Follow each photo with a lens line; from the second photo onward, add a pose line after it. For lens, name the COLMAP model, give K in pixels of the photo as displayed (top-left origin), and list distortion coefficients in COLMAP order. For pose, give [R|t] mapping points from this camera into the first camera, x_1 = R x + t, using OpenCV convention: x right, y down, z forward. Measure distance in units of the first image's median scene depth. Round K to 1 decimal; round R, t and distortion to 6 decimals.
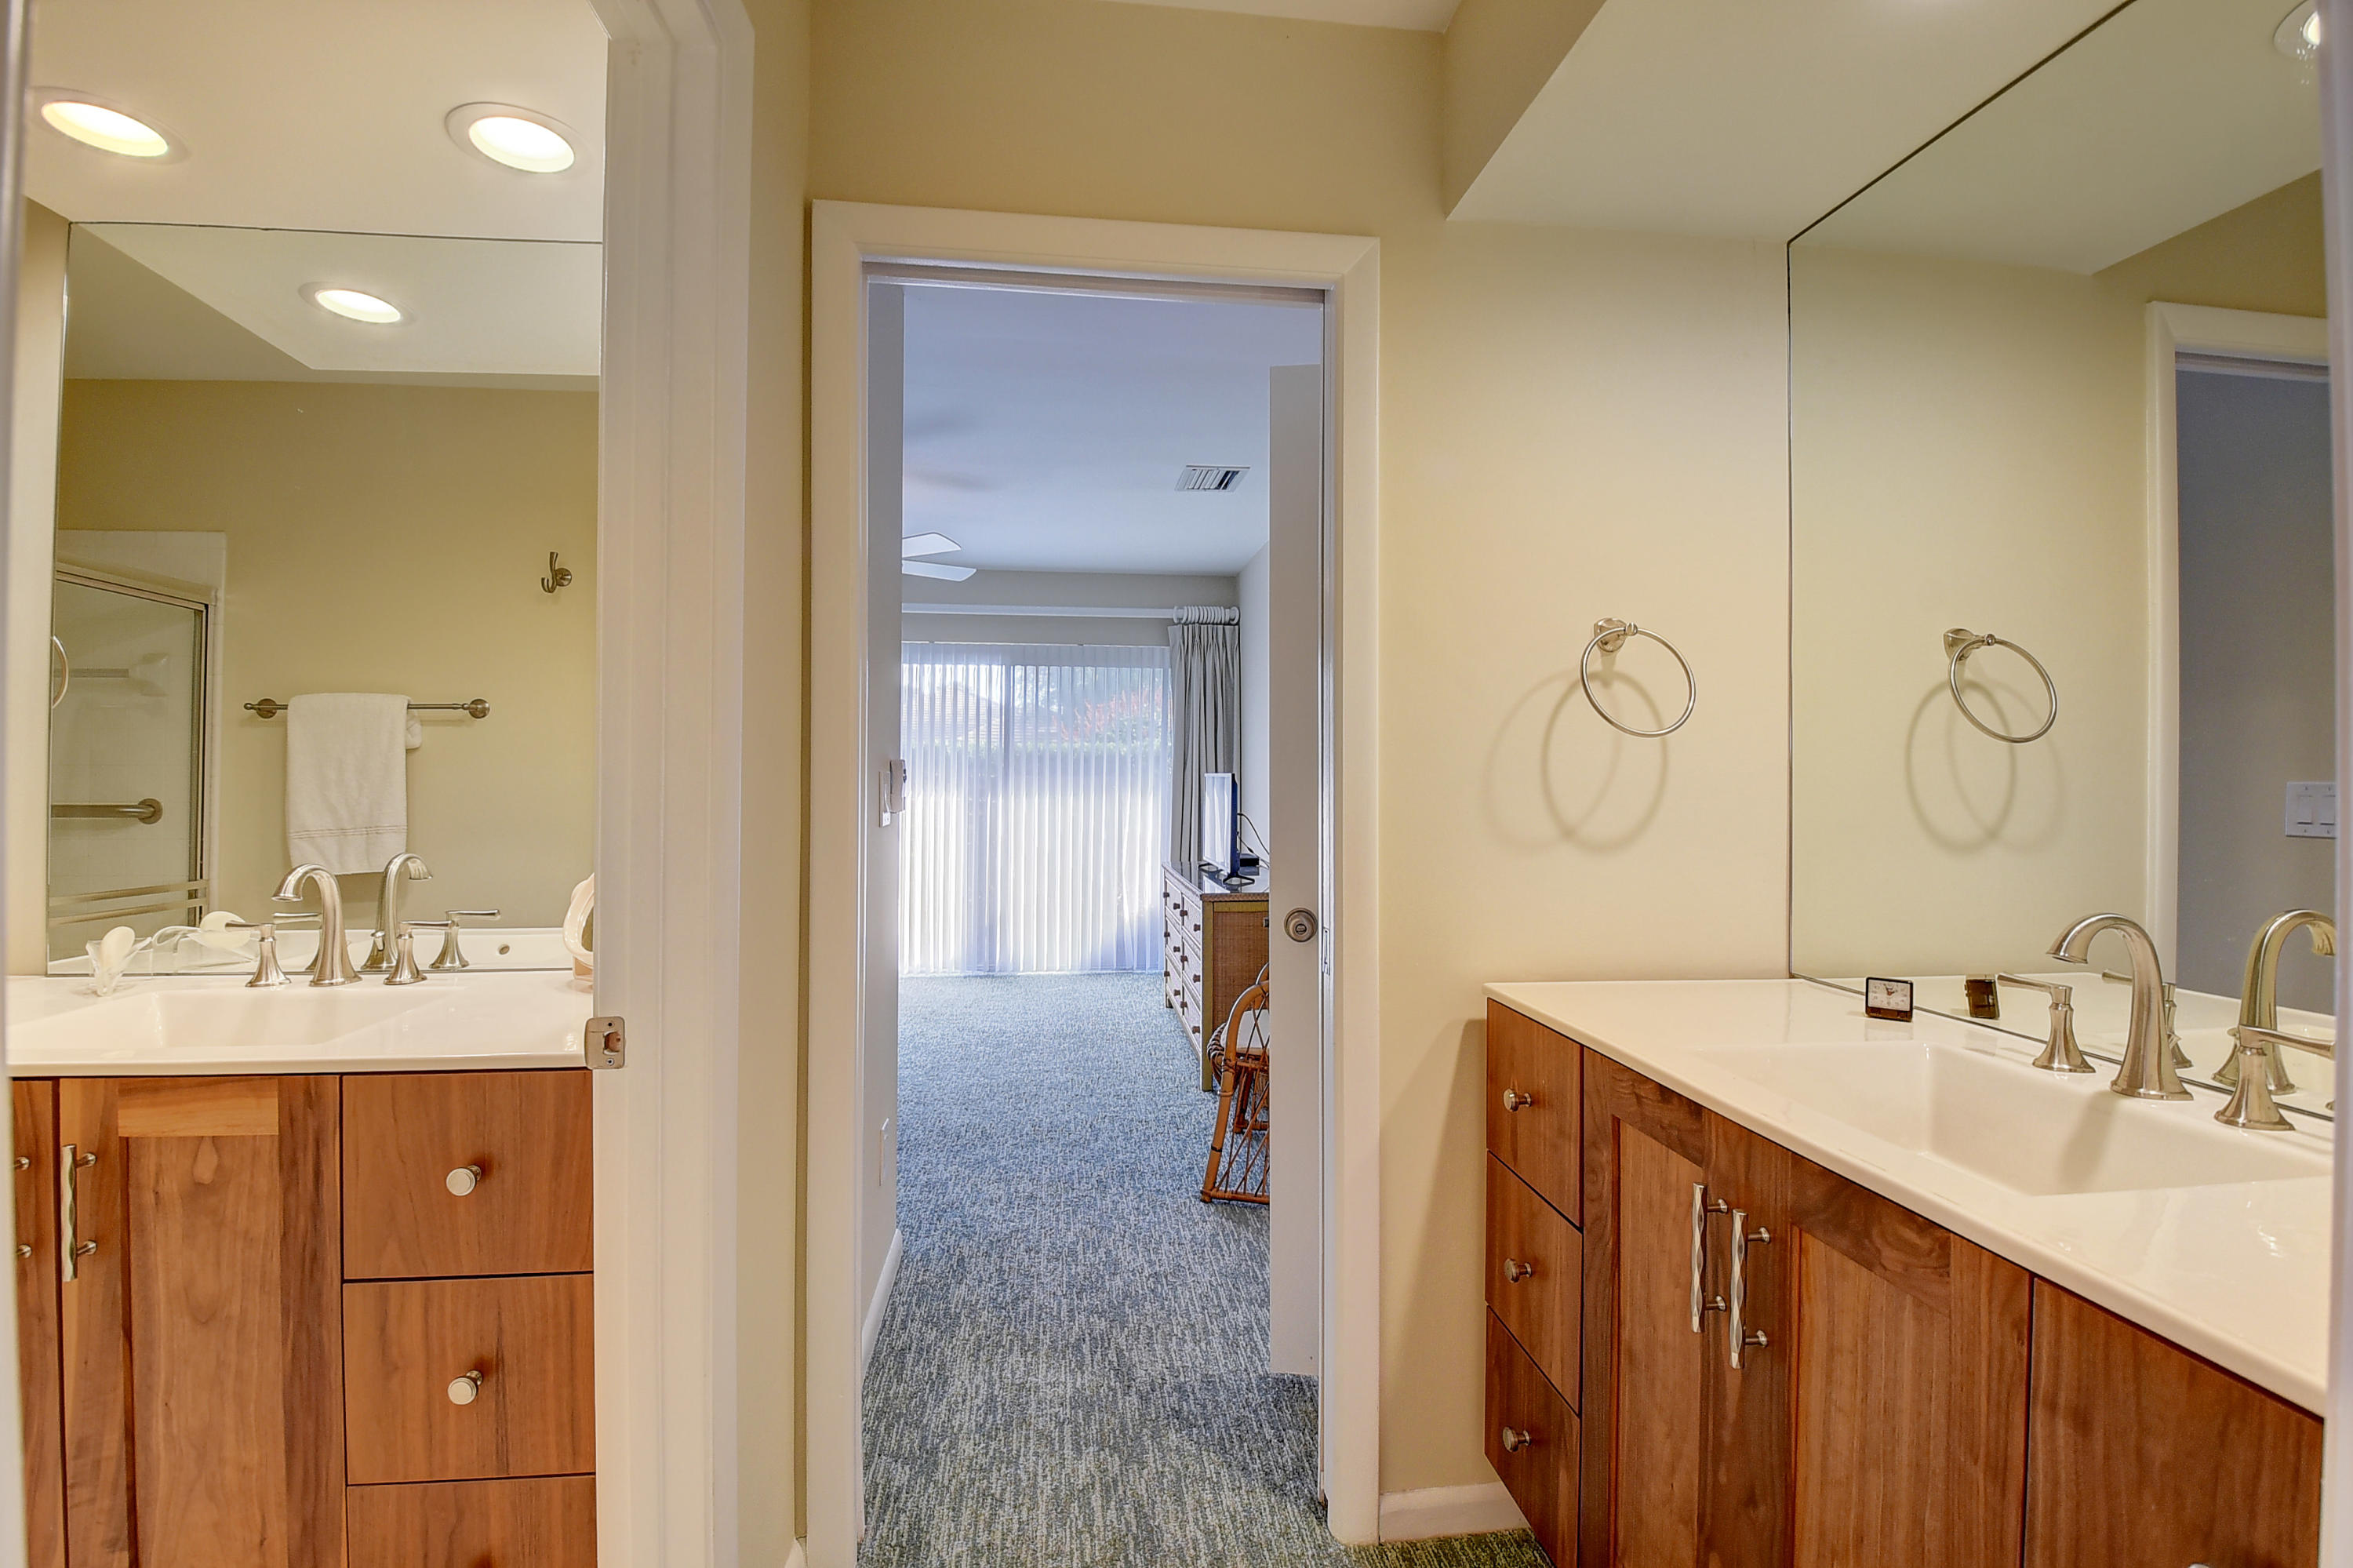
lens RADIAL K [[1023.4, 0, 1183.6], [0, 1023.4, 738.1], [0, 0, 1]] dist [-0.039545, 0.000600]
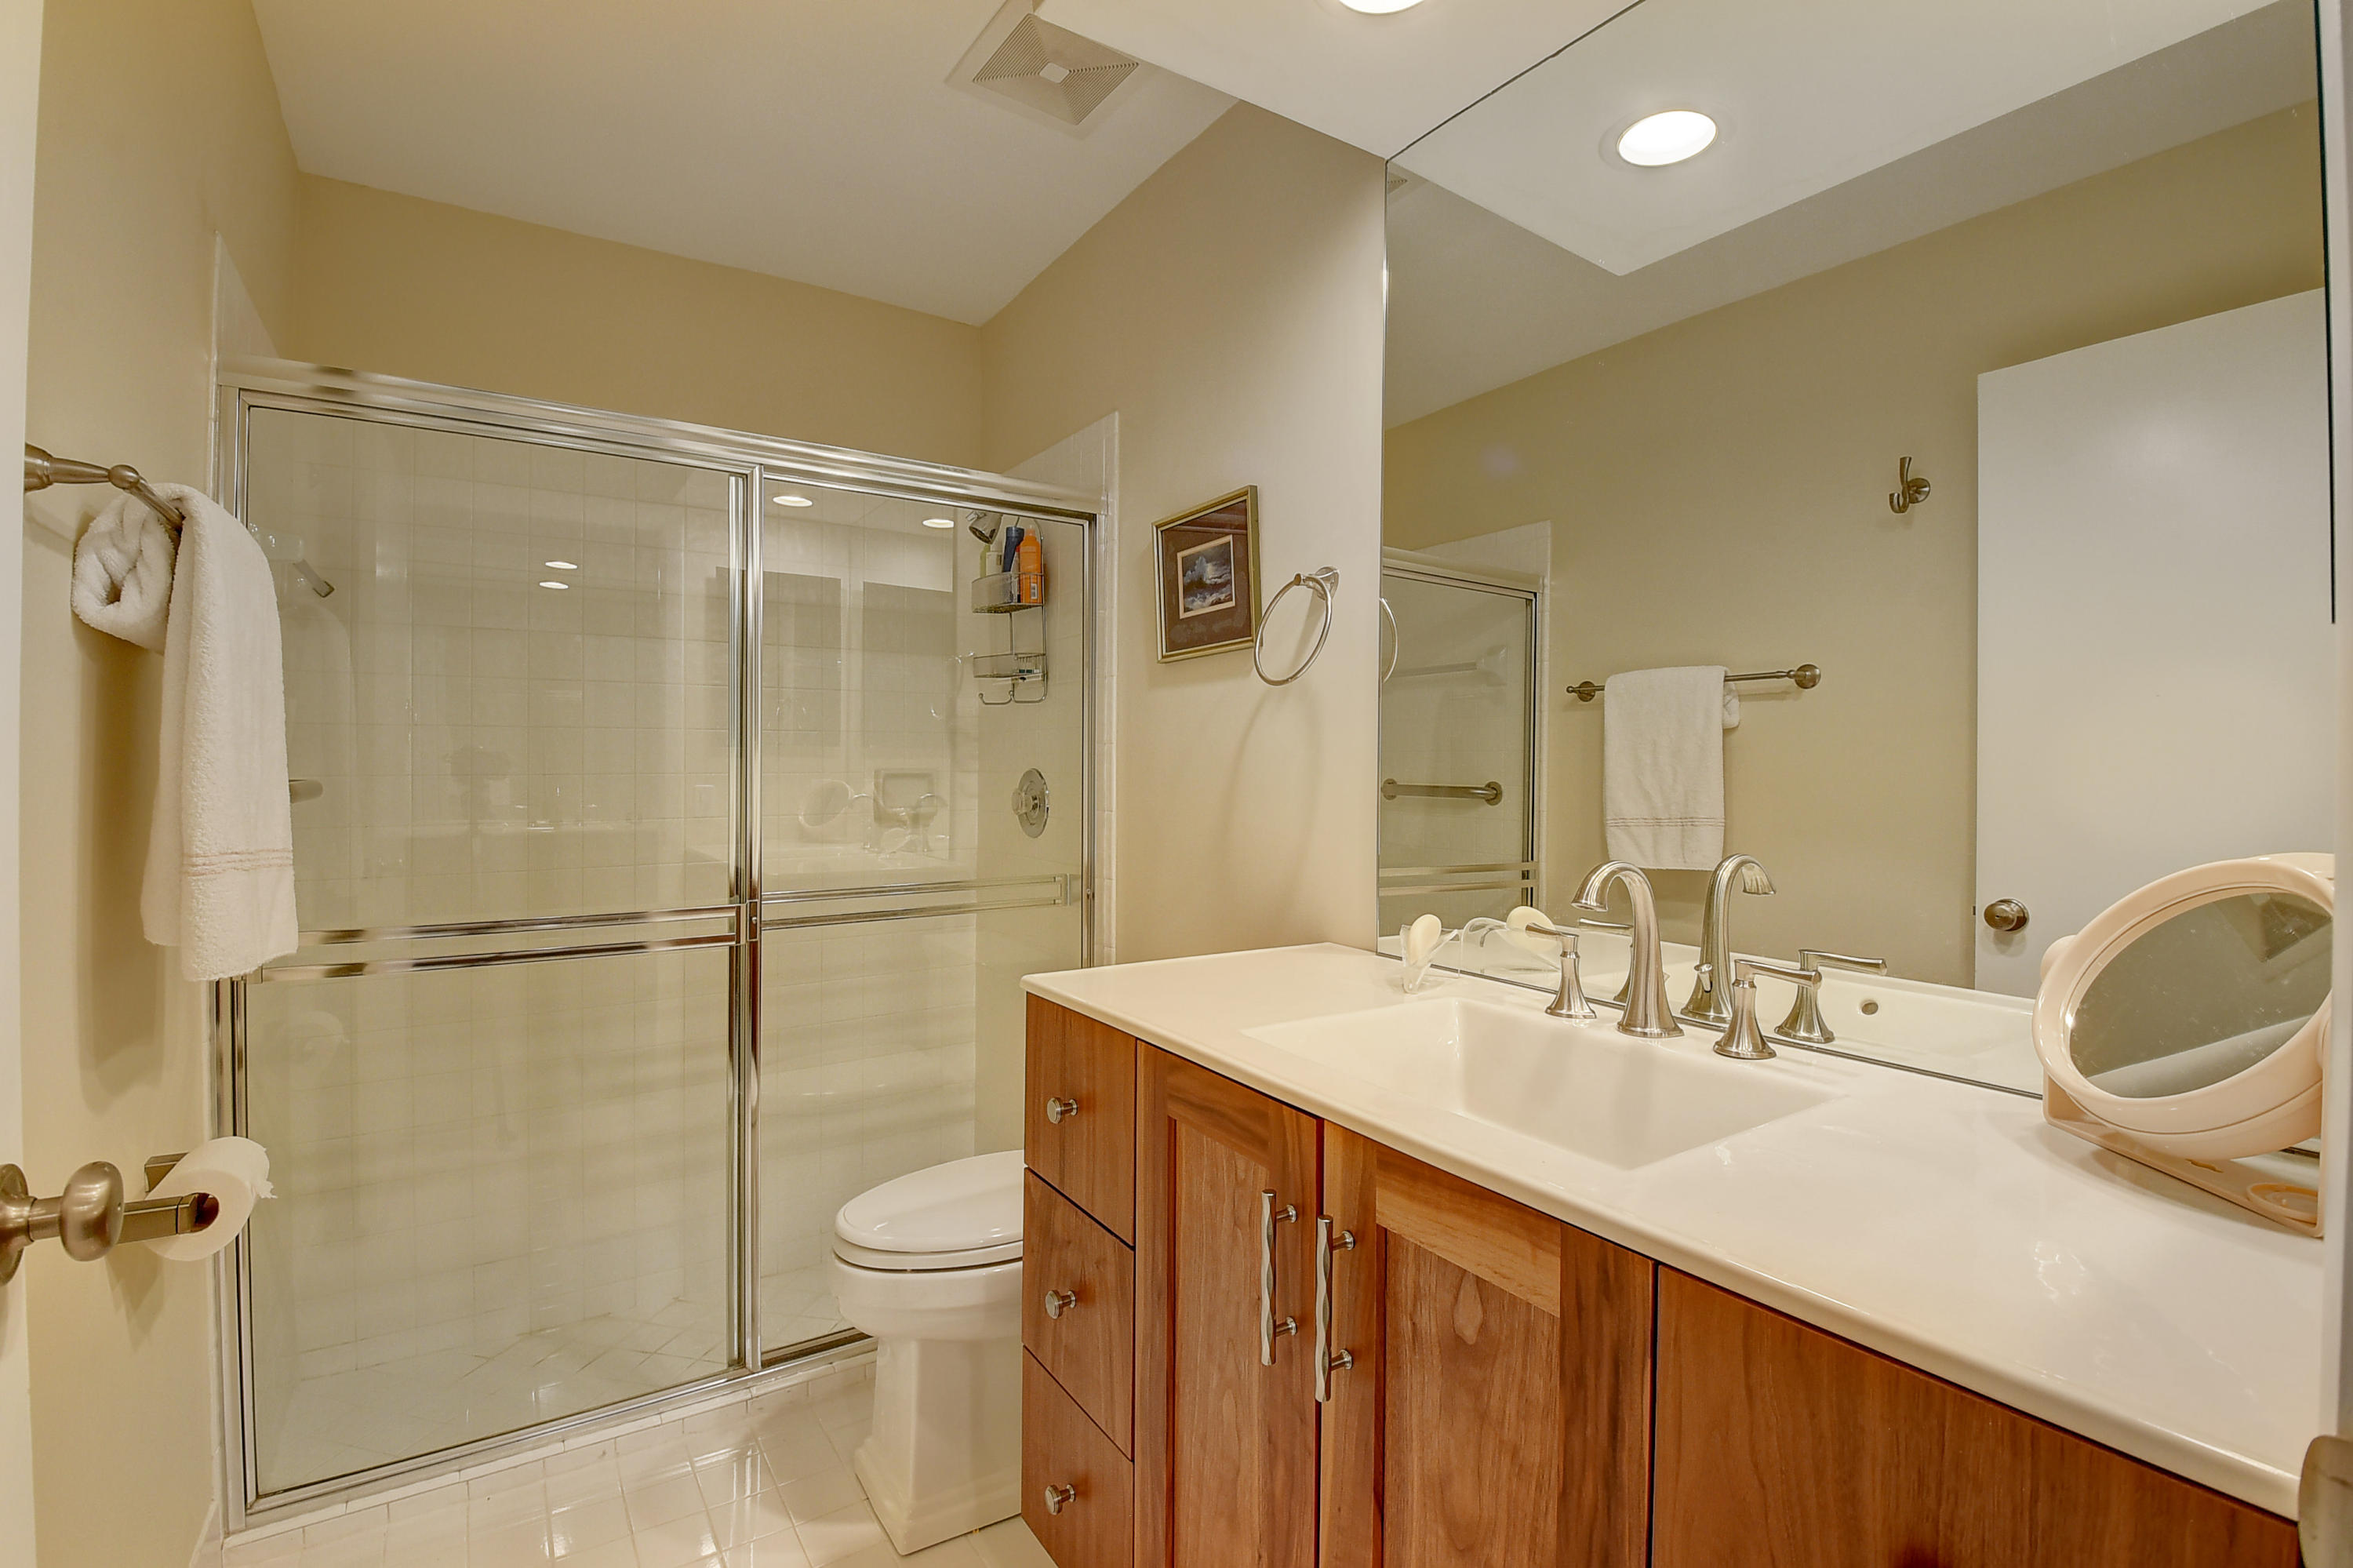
lens RADIAL K [[1038.6, 0, 1176.7], [0, 1038.6, 770.4], [0, 0, 1]] dist [0.009111, -0.018921]
pose [[0.423709, 0.010291, -0.905740, -0.333828], [0.017456, 0.999657, 0.019524, 0.040900], [0.905630, -0.024083, 0.423384, 0.391672]]
